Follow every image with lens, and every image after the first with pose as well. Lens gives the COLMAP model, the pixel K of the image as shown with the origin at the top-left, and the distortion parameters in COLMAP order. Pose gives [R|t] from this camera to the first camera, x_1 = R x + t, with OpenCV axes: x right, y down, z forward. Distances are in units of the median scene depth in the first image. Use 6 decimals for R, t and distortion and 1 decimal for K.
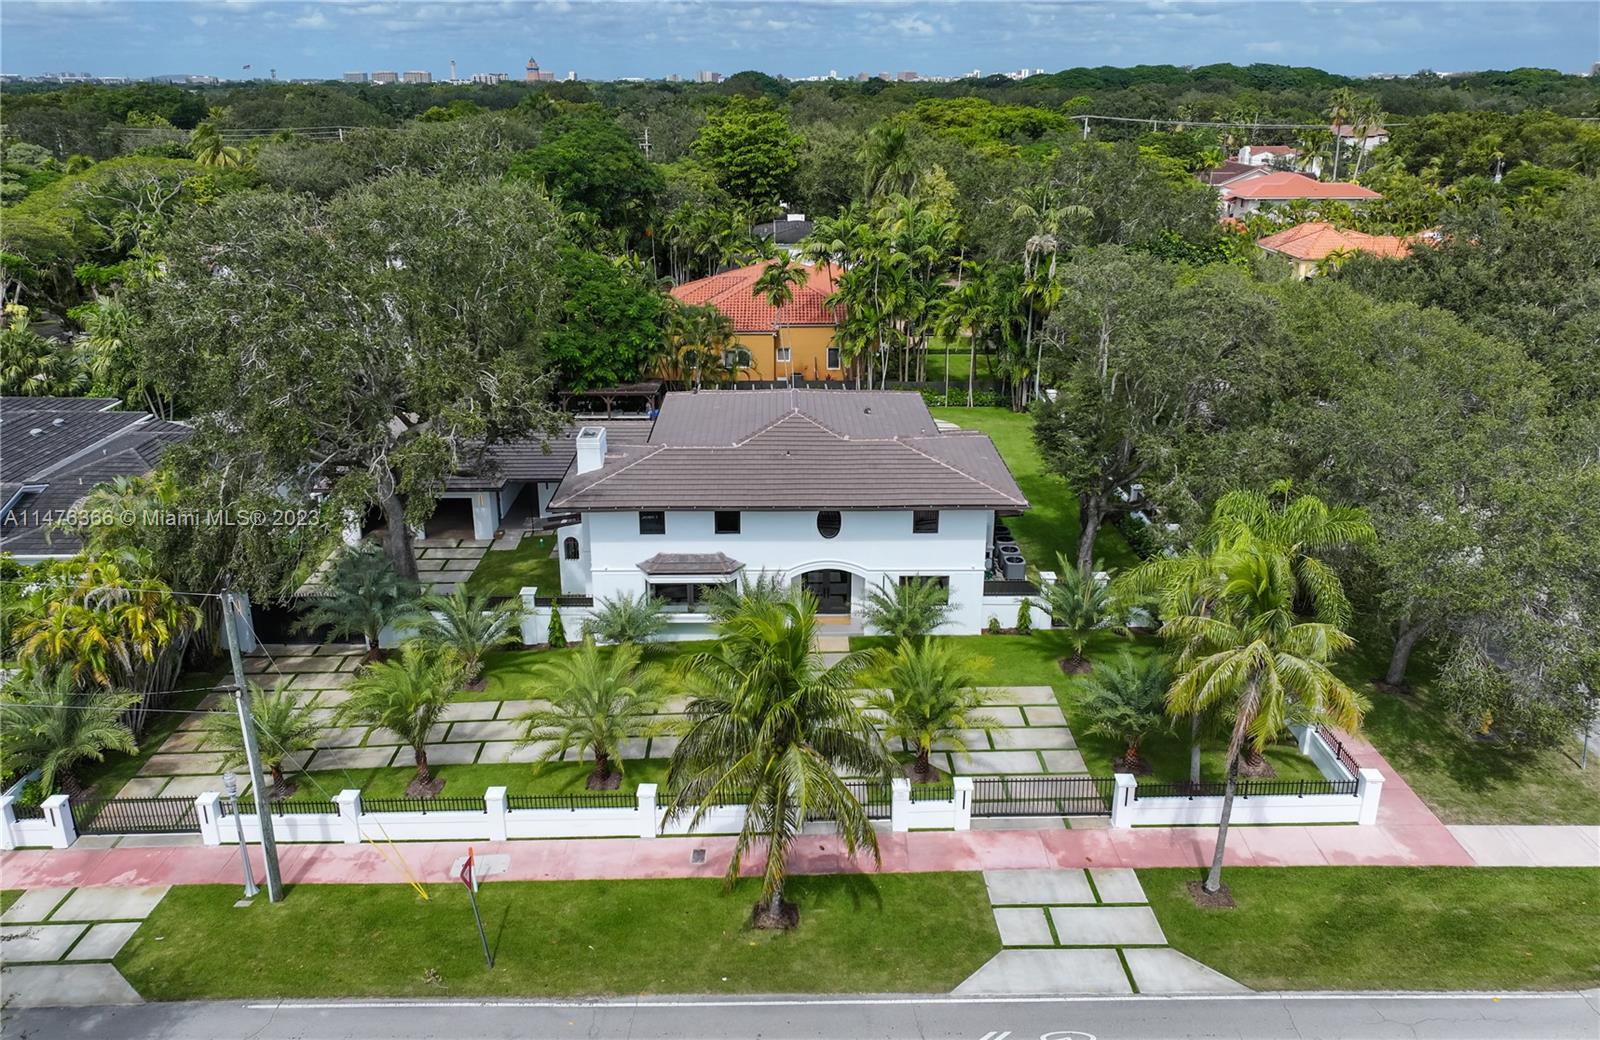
lens RADIAL K [[1157.9, 0, 800.0], [0, 1157.9, 520.0], [0, 0, 1]] dist [-0.002151, 0.004077]
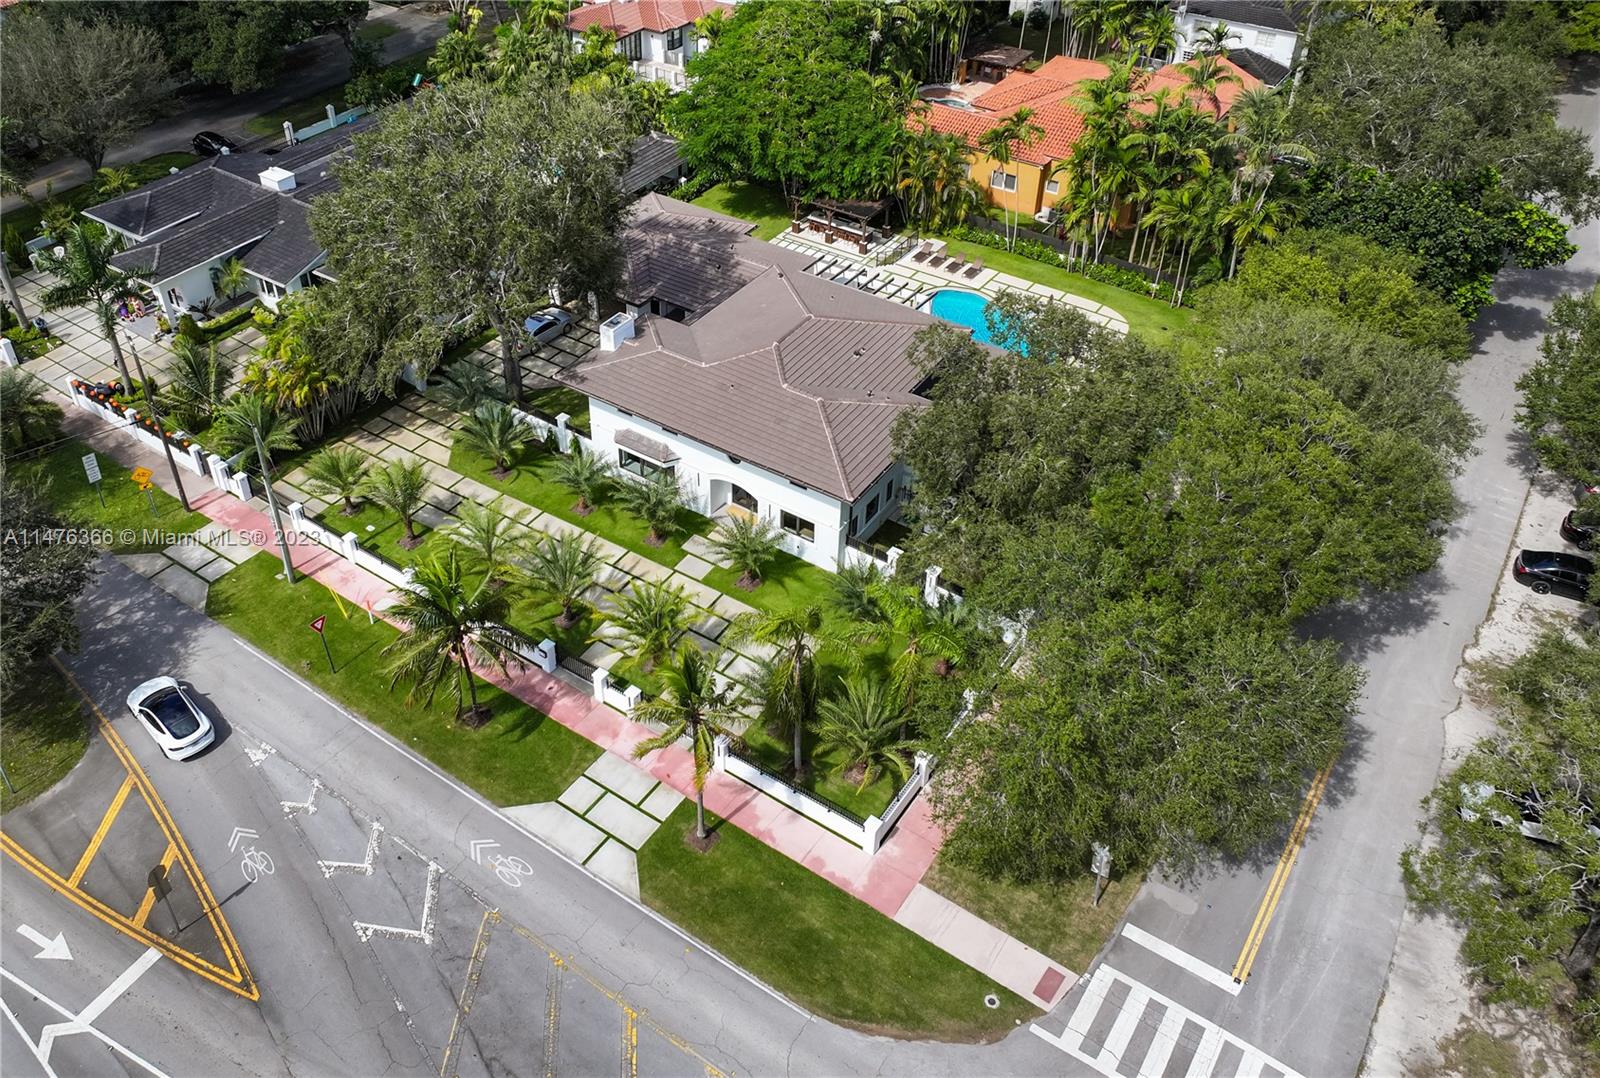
lens RADIAL K [[1235.8, 0, 800.0], [0, 1235.8, 539.0], [0, 0, 1]] dist [-0.001150, -0.000433]
pose [[0.819702, 0.383188, -0.425742, 0.953642], [-0.210749, 0.892900, 0.397888, -0.639883], [0.532611, -0.236425, 0.812668, -0.100997]]
